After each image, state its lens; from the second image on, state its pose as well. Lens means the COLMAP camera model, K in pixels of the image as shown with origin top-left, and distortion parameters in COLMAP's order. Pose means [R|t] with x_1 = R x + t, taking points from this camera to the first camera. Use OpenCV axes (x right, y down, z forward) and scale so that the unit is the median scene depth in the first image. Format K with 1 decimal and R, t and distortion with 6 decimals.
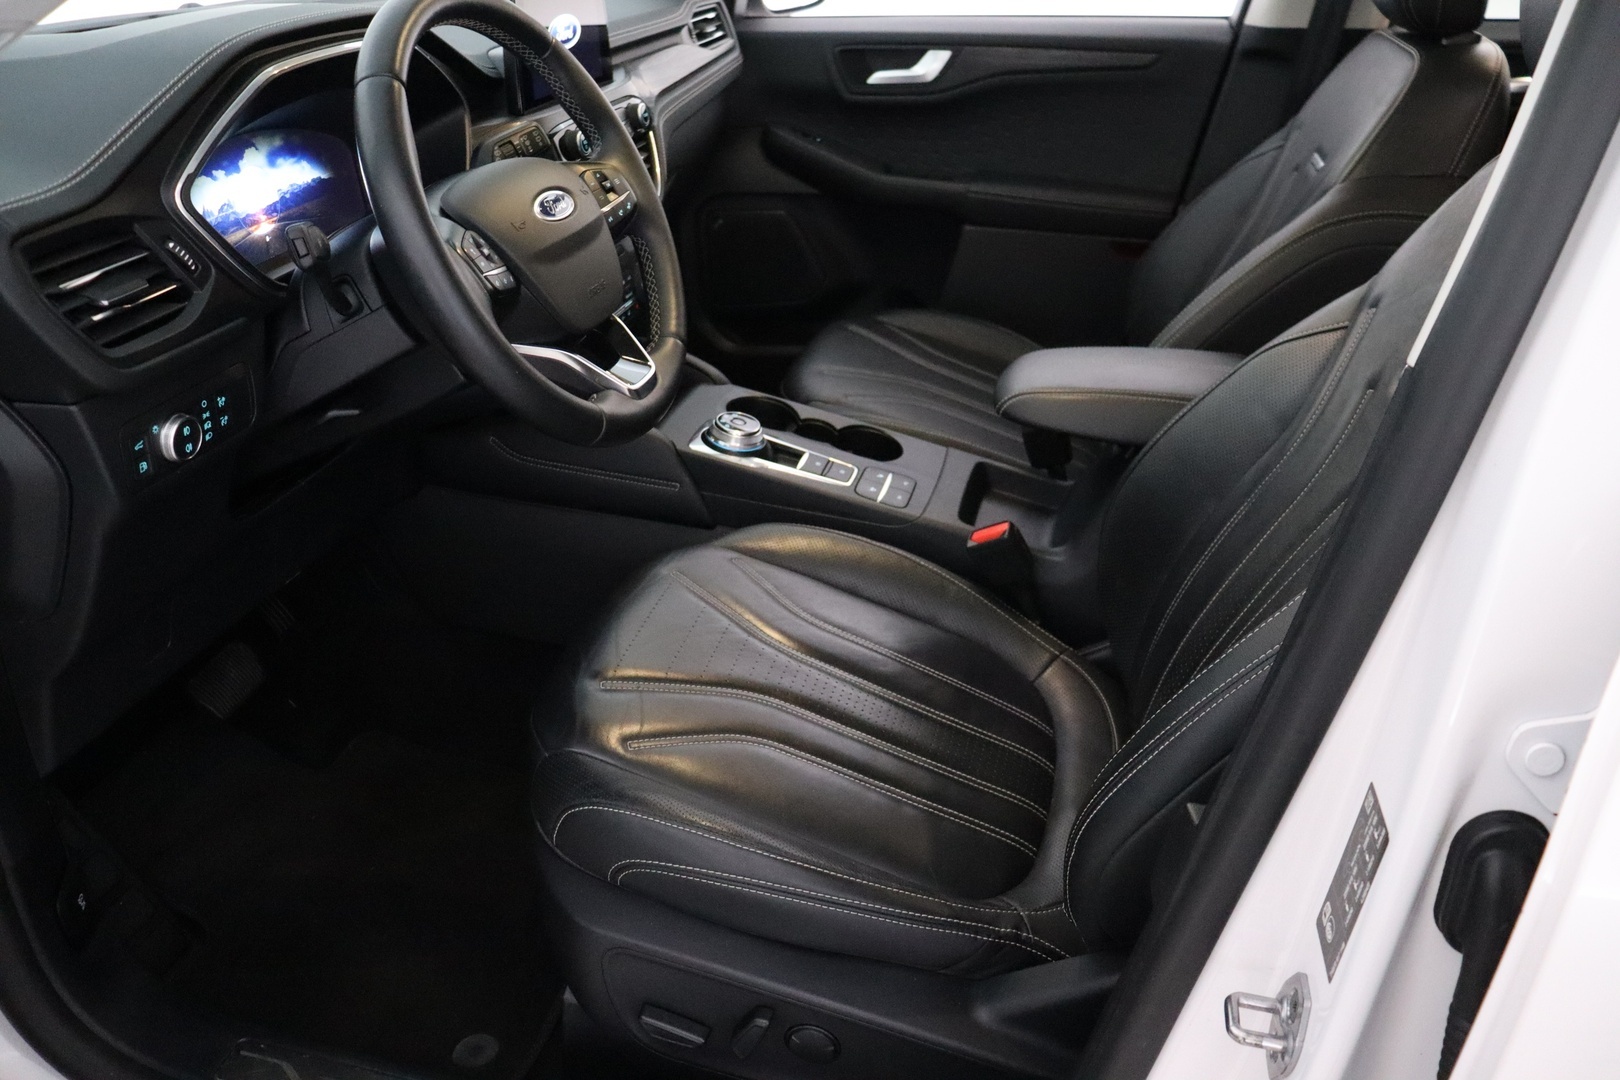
lens RADIAL K [[1346.8, 0, 816.1], [0, 1346.8, 529.6], [0, 0, 1]] dist [-0.182611, 0.152356]
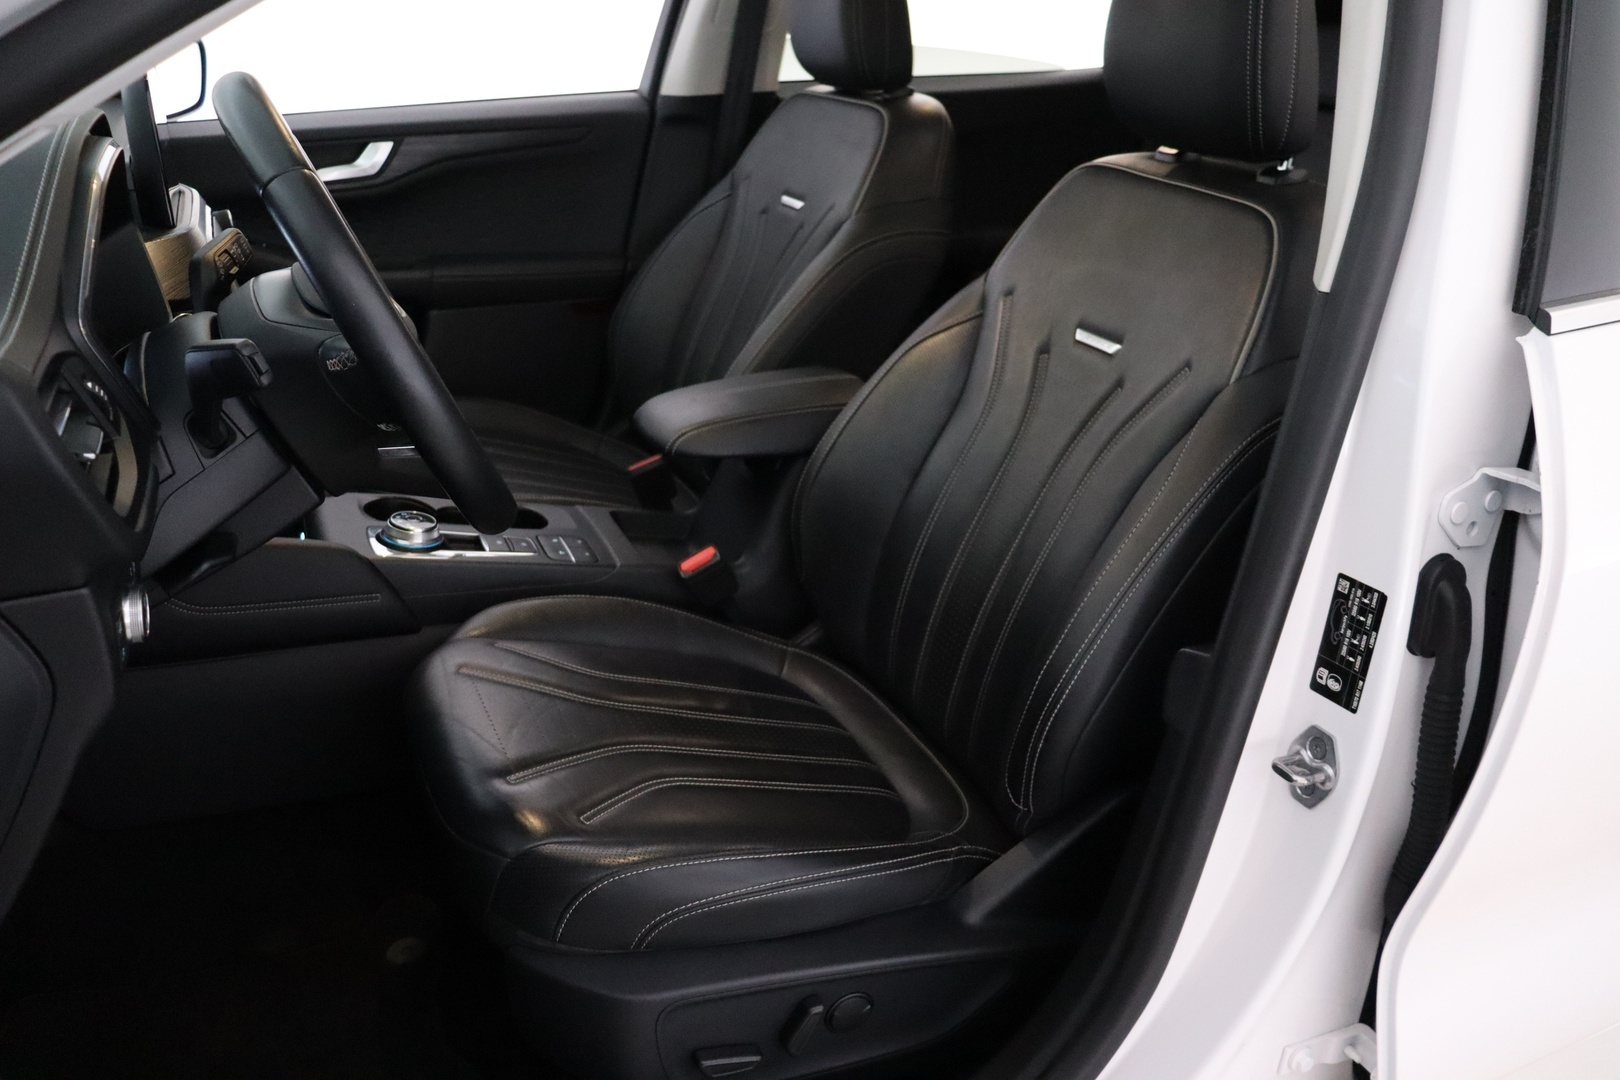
lens RADIAL K [[1346.8, 0, 824.4], [0, 1346.8, 541.8], [0, 0, 1]] dist [-0.182611, 0.152356]
pose [[0.778849, -0.226249, 0.584983, -0.479782], [0.257334, 0.965827, 0.030930, -0.021649], [-0.571991, 0.126447, 0.810455, 0.061246]]
